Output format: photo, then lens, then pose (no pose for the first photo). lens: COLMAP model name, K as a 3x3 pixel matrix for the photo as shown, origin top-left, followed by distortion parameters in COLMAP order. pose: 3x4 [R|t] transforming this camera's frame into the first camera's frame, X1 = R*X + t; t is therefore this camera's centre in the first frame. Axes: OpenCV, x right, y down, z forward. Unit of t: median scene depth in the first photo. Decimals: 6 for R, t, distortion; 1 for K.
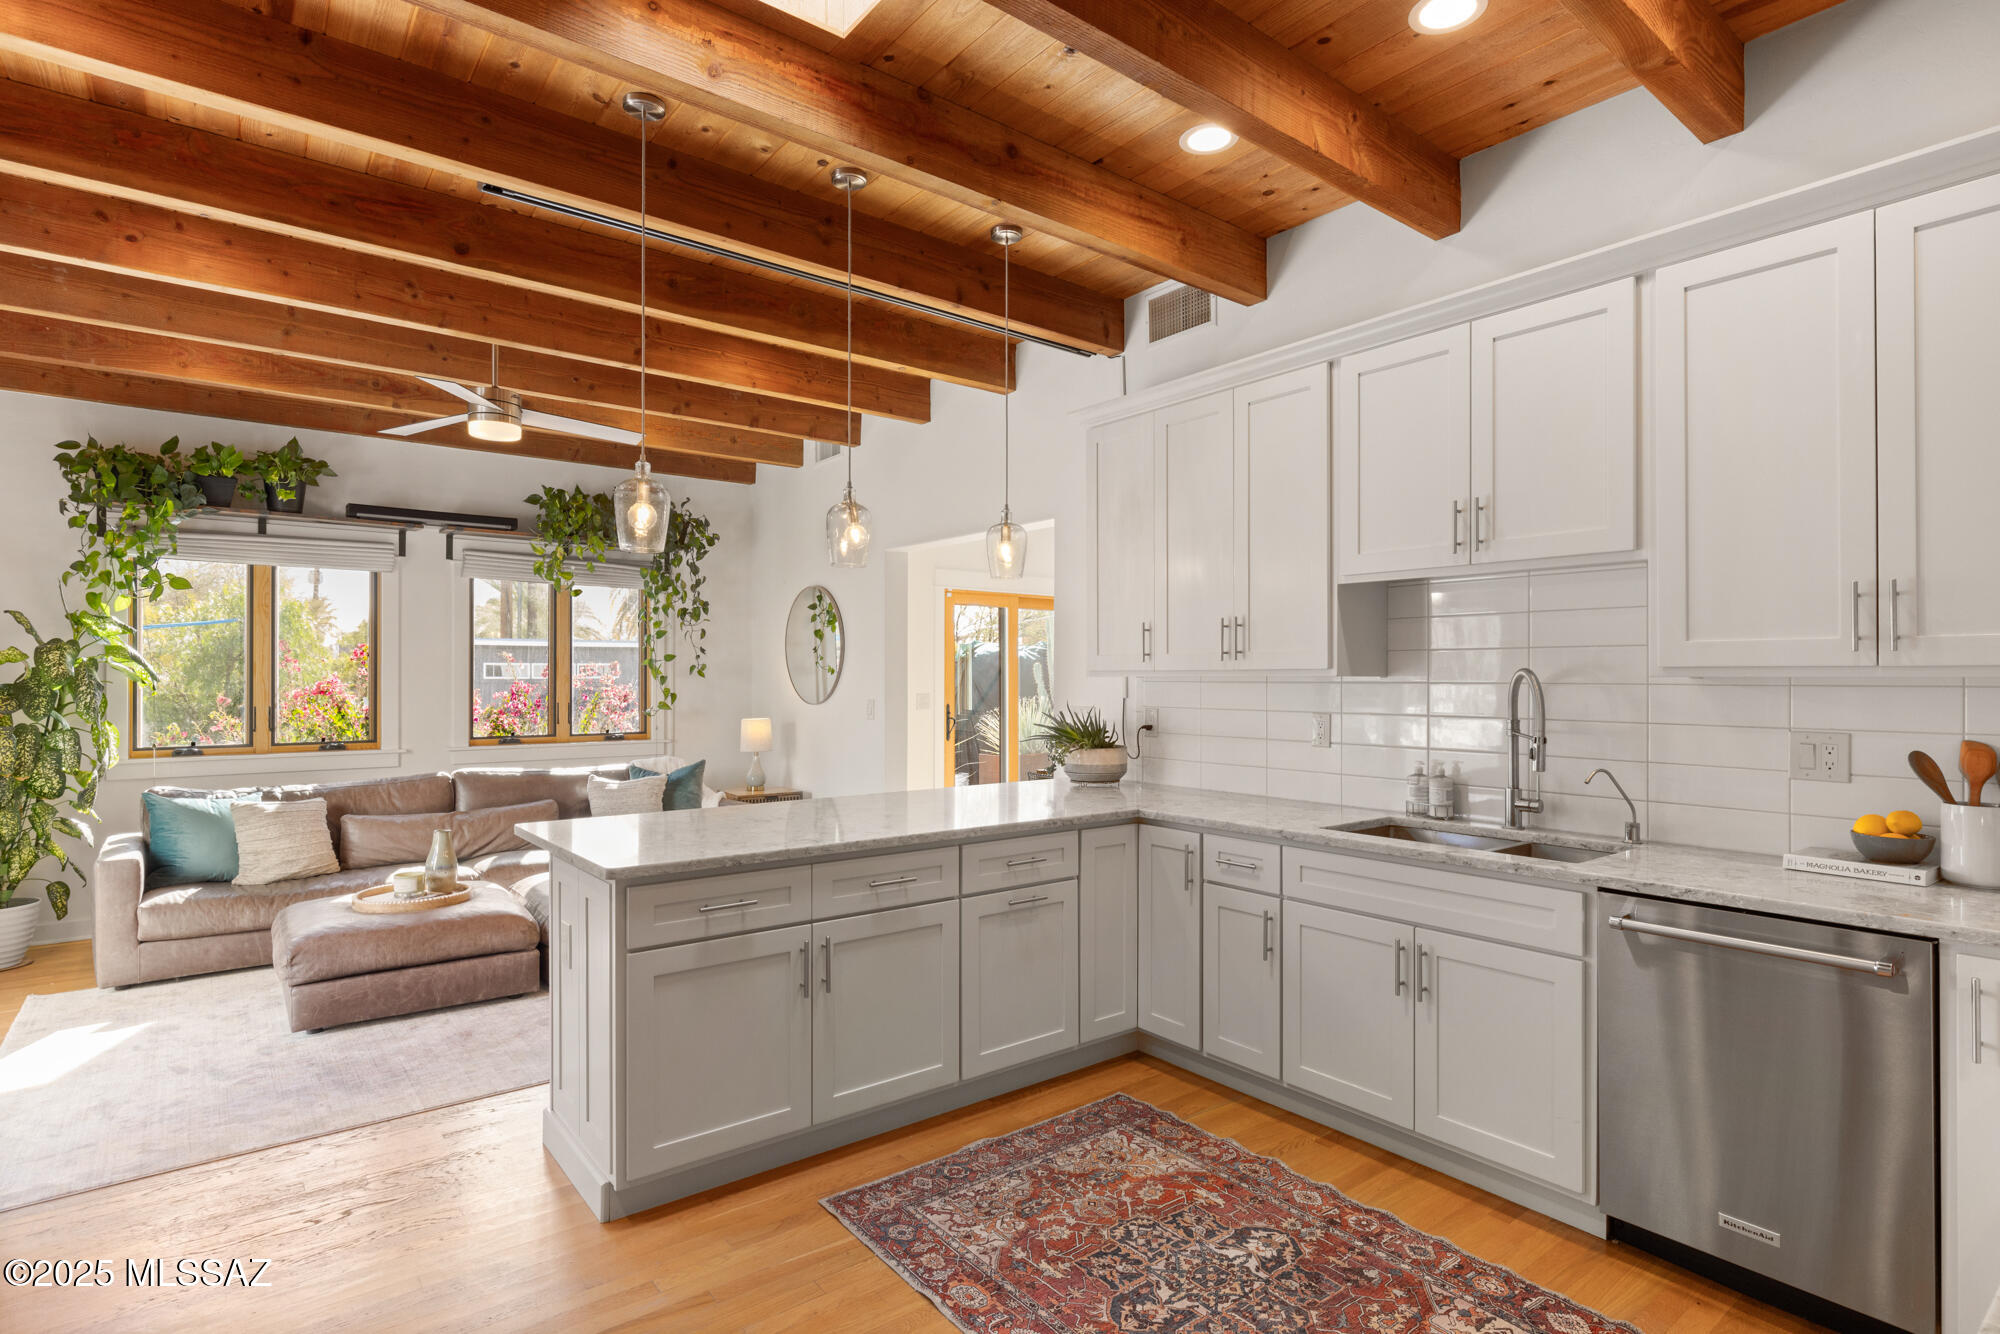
lens RADIAL K [[1004.9, 0, 1007.1], [0, 1004.9, 669.6], [0, 0, 1]] dist [-0.002295, -0.000414]
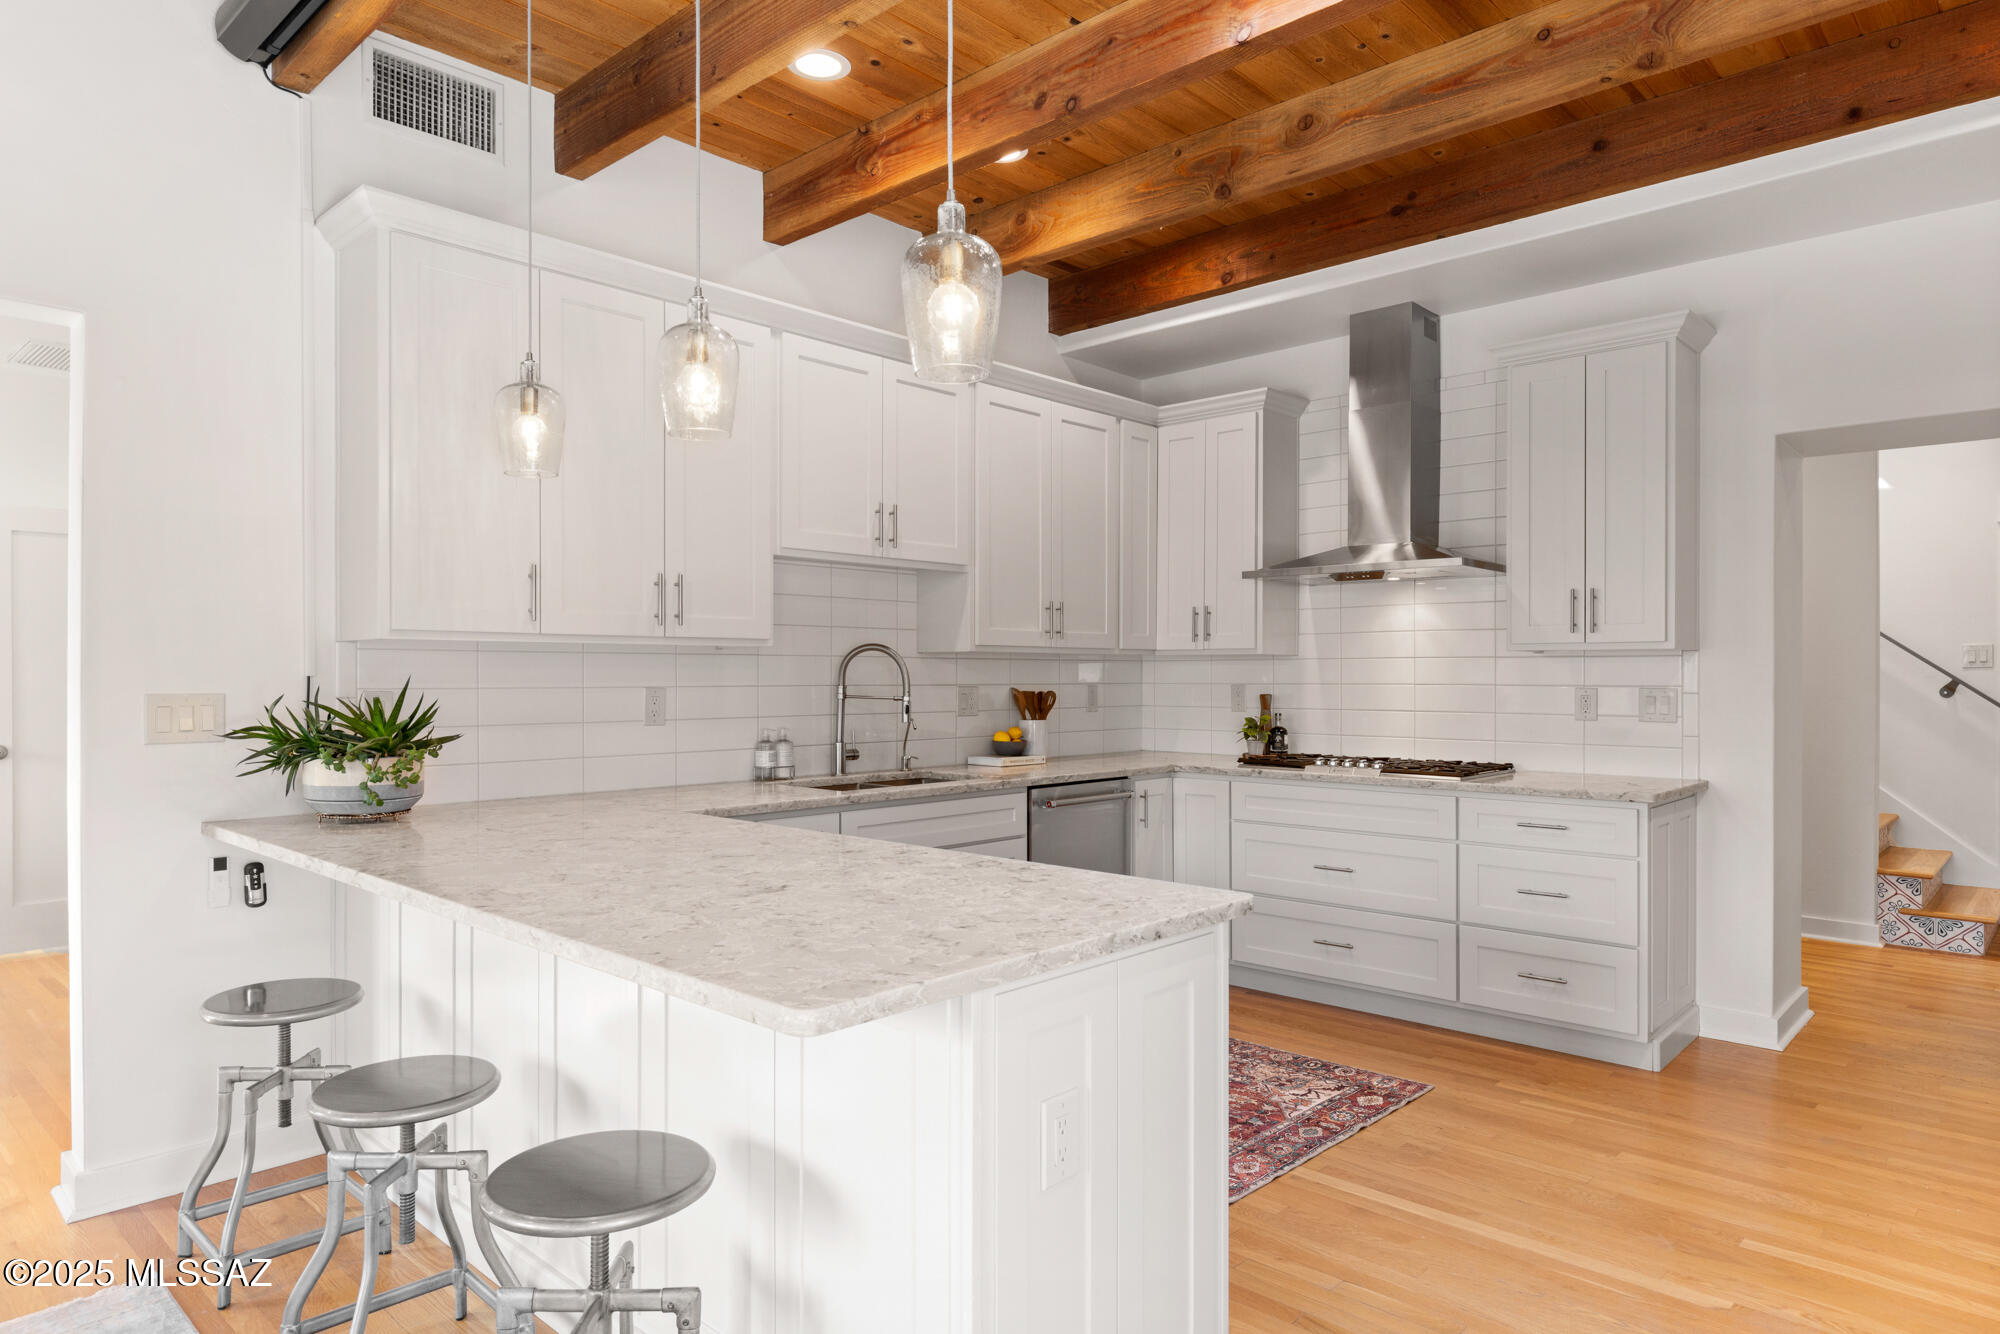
lens RADIAL K [[1172.7, 0, 1000.0], [0, 1172.7, 667.0], [0, 0, 1]] dist [0.003103, 0.000361]
pose [[-0.152162, -0.001959, 0.988354, -0.522122], [-0.004330, 0.999990, 0.001316, 0.014763], [-0.988346, -0.004079, -0.152169, 0.584996]]
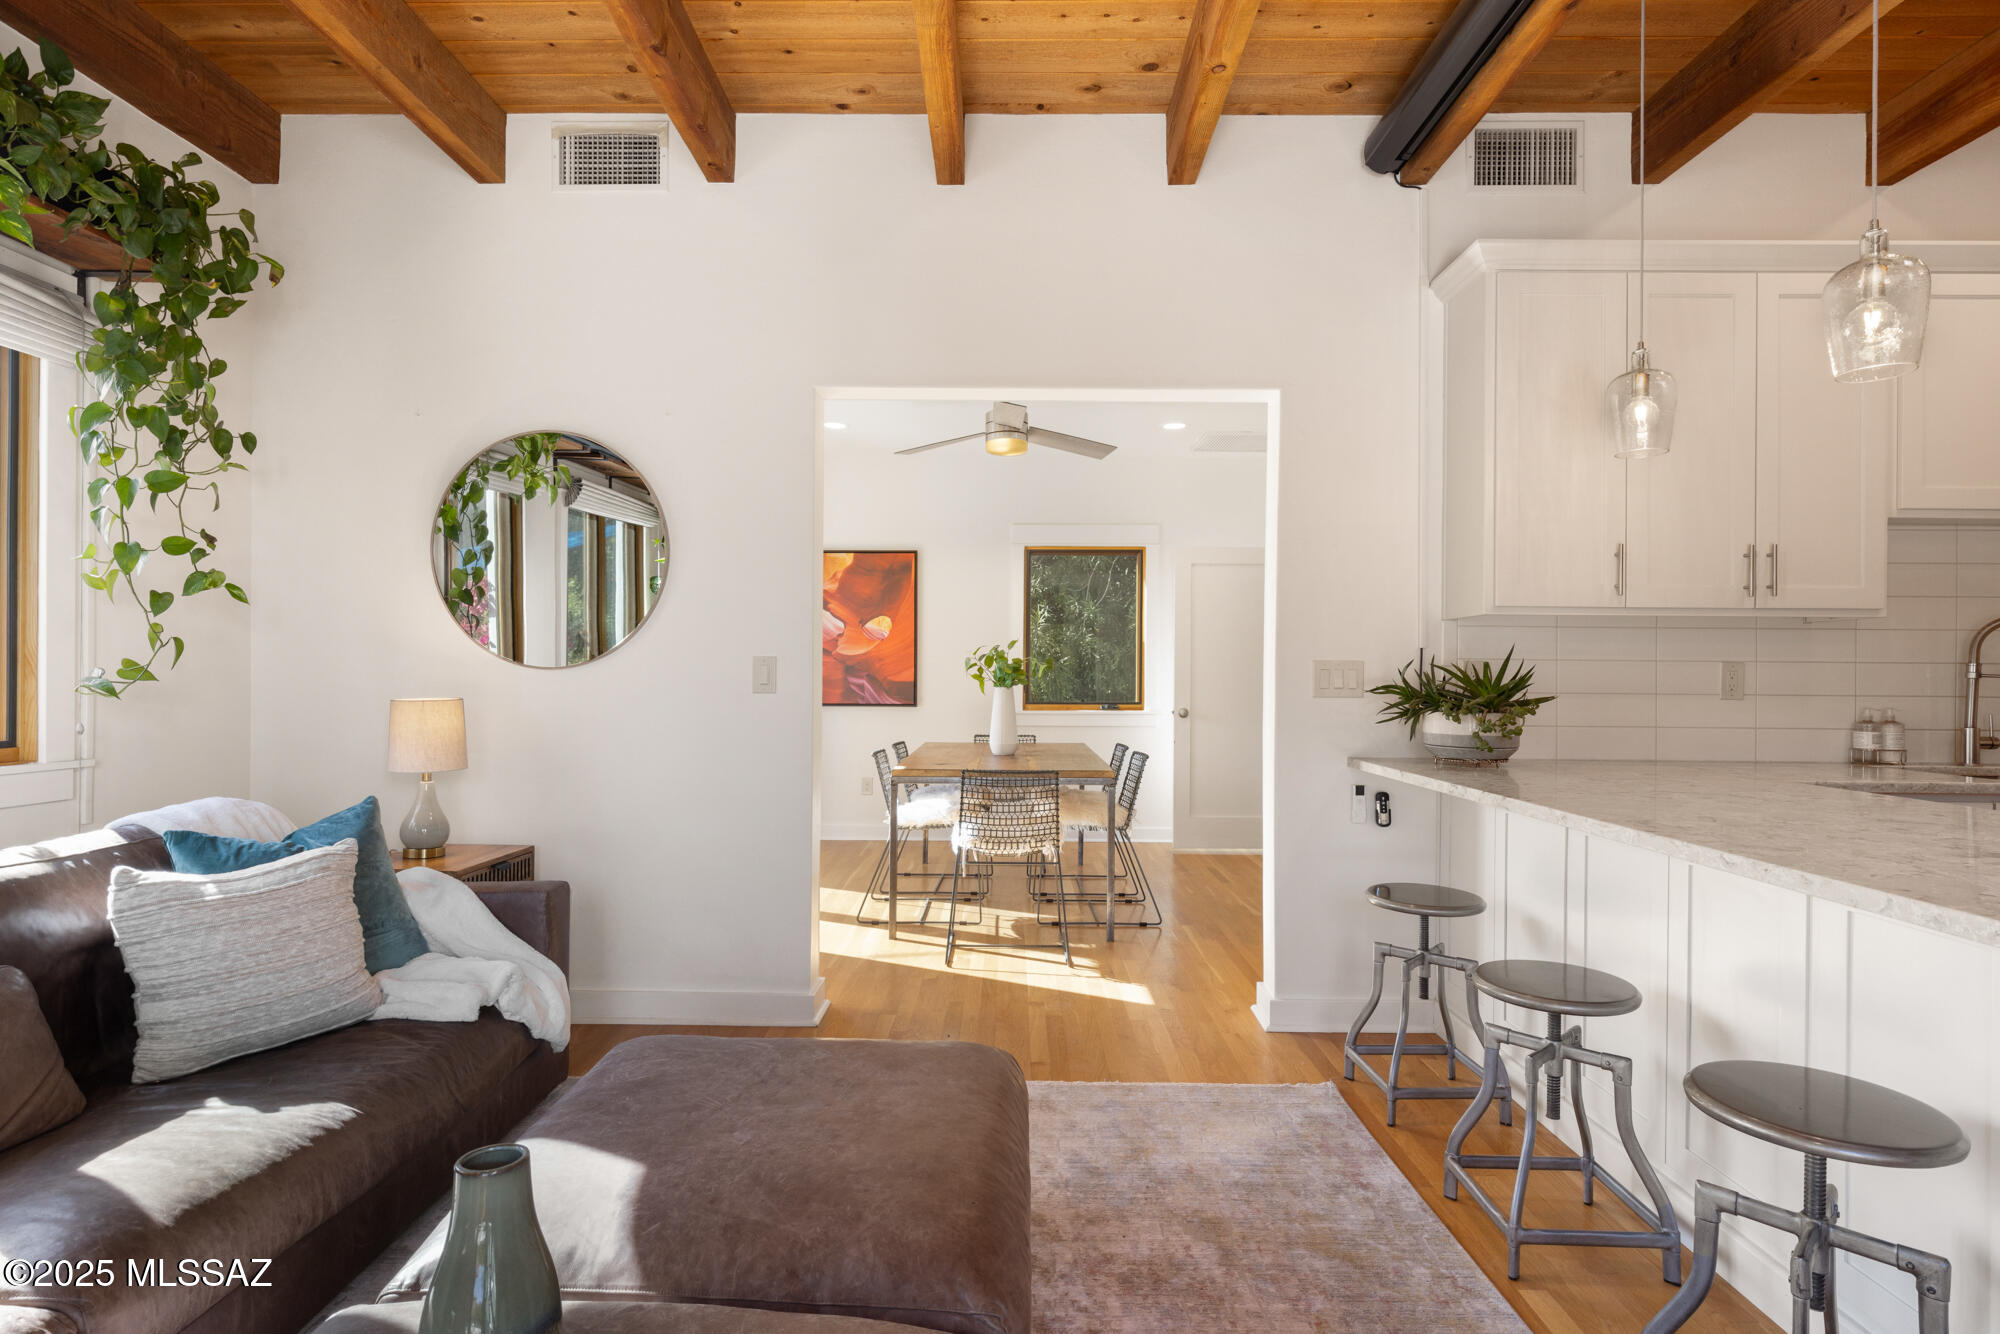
lens RADIAL K [[1004.9, 0, 1007.1], [0, 1004.9, 669.6], [0, 0, 1]] dist [-0.002295, -0.000414]
pose [[0.619818, 0.006329, 0.784720, -0.544391], [-0.008639, 0.999962, -0.001242, 0.038382], [-0.784698, -0.006010, 0.619849, 0.651475]]
